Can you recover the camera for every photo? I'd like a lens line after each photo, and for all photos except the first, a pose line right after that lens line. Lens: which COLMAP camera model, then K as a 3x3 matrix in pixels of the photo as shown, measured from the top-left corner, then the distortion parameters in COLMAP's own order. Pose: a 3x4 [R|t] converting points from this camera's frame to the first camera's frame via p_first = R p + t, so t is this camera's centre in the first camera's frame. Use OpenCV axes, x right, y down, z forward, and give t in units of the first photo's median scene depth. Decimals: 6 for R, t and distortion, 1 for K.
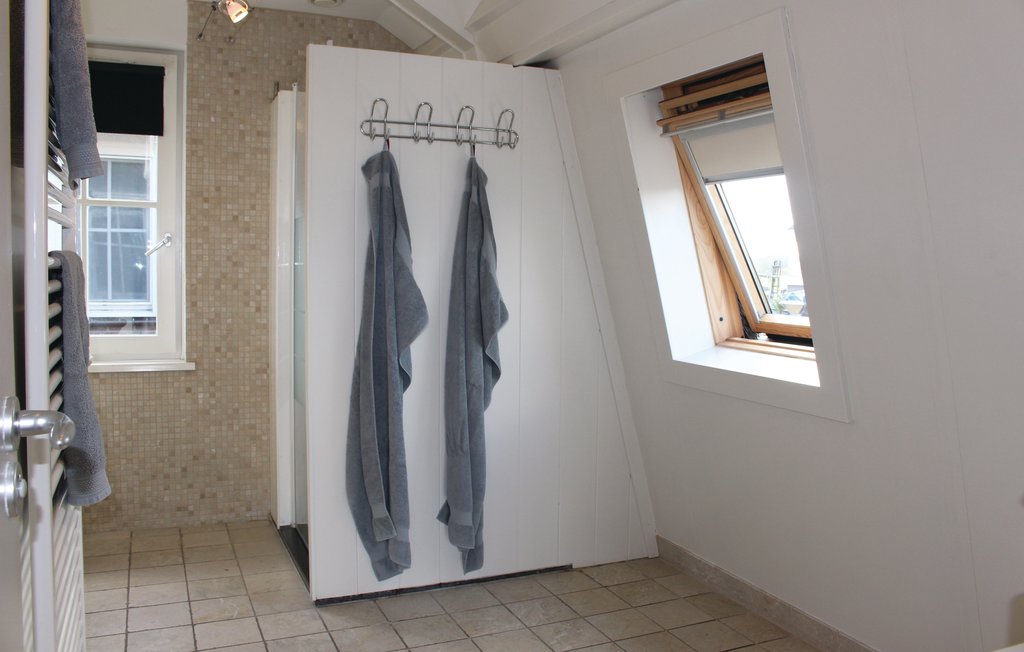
lens RADIAL K [[919.0, 0, 512.2], [0, 919.0, 306.3], [0, 0, 1]] dist [-0.084567, -0.001231]
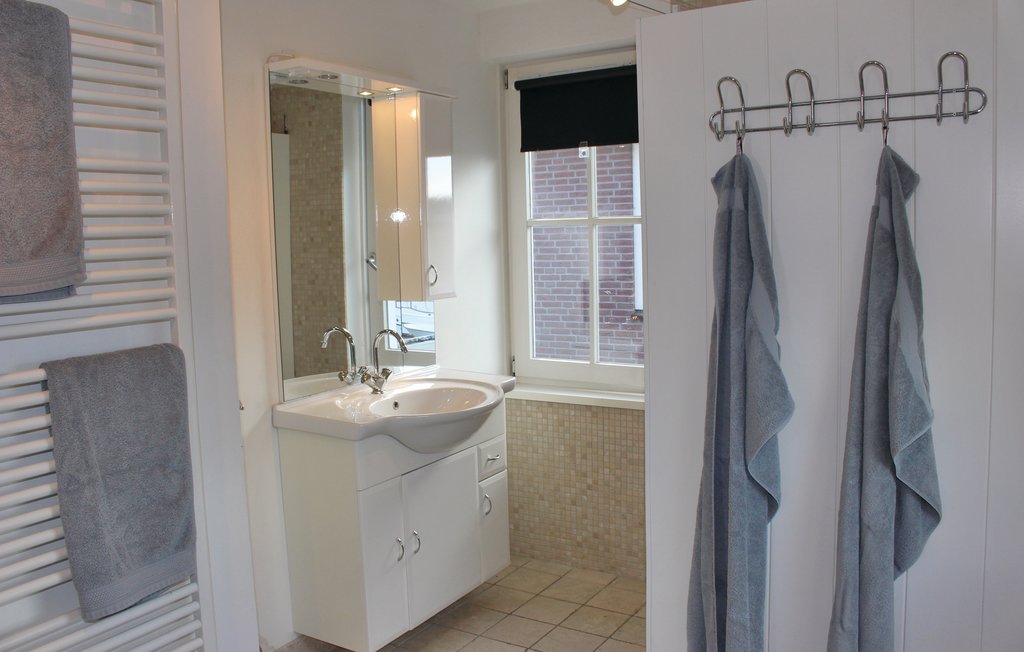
lens RADIAL K [[877.1, 0, 512.0], [0, 877.1, 326.0], [0, 0, 1]] dist [-0.069723, -0.000048]
pose [[0.547047, 0.063349, -0.834702, 0.291639], [0.001383, 0.997063, 0.076577, -0.090126], [0.837101, -0.043045, 0.545352, 0.489281]]
